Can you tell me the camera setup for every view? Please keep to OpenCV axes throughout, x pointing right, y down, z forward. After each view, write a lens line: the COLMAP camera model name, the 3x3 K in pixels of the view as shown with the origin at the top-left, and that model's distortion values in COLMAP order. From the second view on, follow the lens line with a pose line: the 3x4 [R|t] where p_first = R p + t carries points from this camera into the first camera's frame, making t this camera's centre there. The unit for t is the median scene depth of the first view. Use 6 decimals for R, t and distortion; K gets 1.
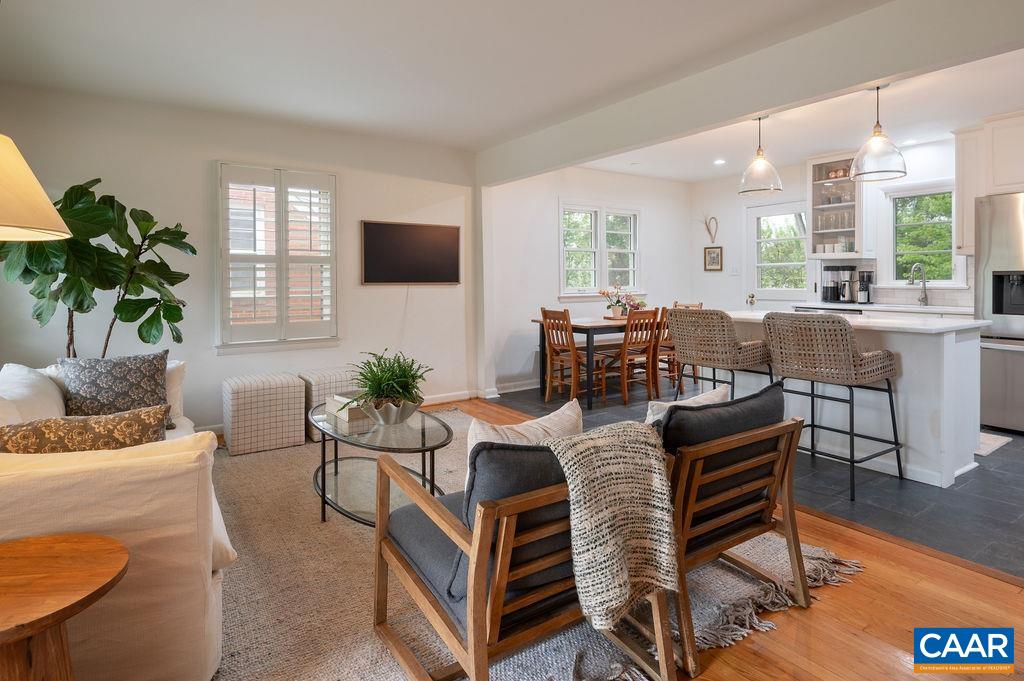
lens RADIAL K [[528.6, 0, 517.4], [0, 528.6, 282.8], [0, 0, 1]] dist [-0.004581, -0.000335]
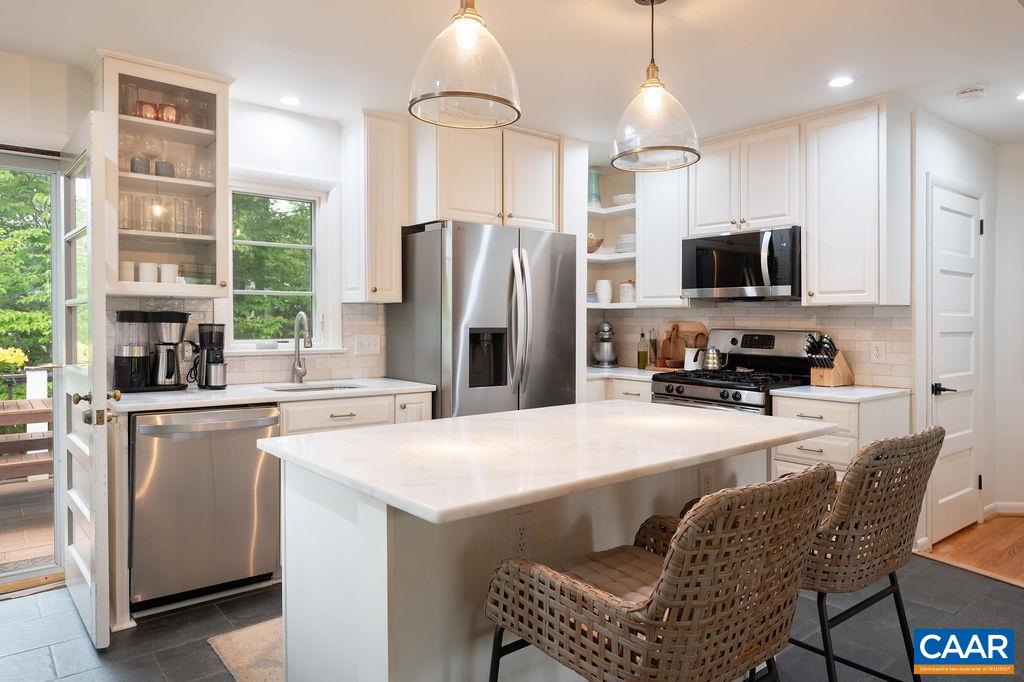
lens RADIAL K [[651.0, 0, 508.2], [0, 651.0, 339.0], [0, 0, 1]] dist [-0.000185, 0.002454]
pose [[-0.065858, -0.019009, 0.997648, 0.011573], [0.005162, 0.999799, 0.019391, -0.018212], [-0.997816, 0.006426, -0.065746, 0.756899]]
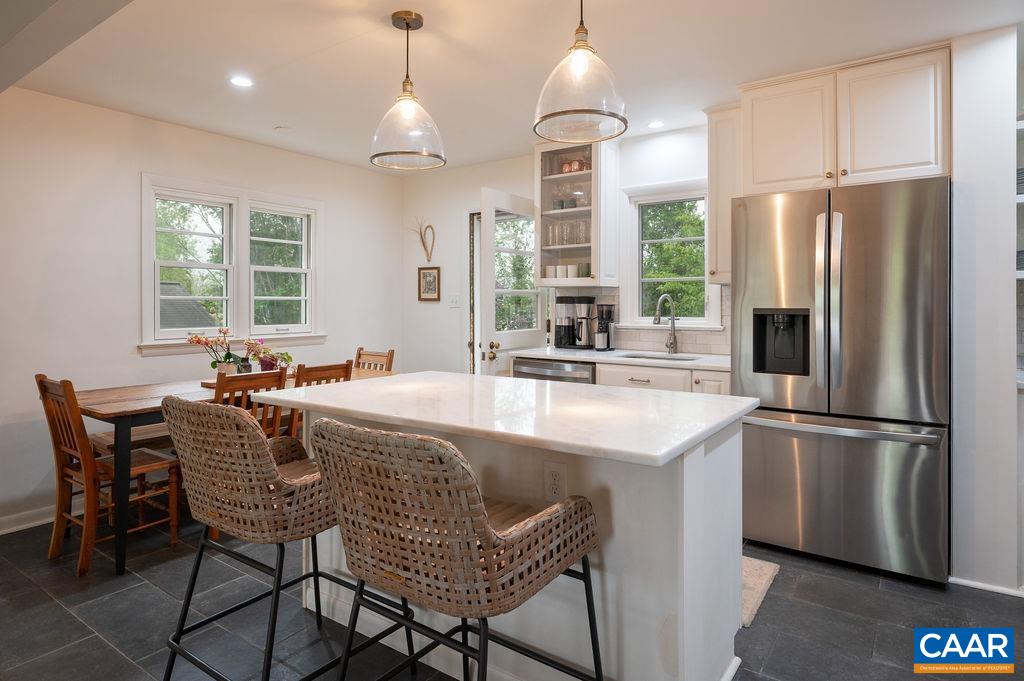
lens RADIAL K [[579.3, 0, 502.7], [0, 579.3, 303.6], [0, 0, 1]] dist [-0.000504, 0.000022]
pose [[0.940250, 0.004329, 0.340457, 0.262917], [-0.001108, 0.999953, -0.009654, -0.015524], [-0.340483, 0.008700, 0.940210, 0.310635]]
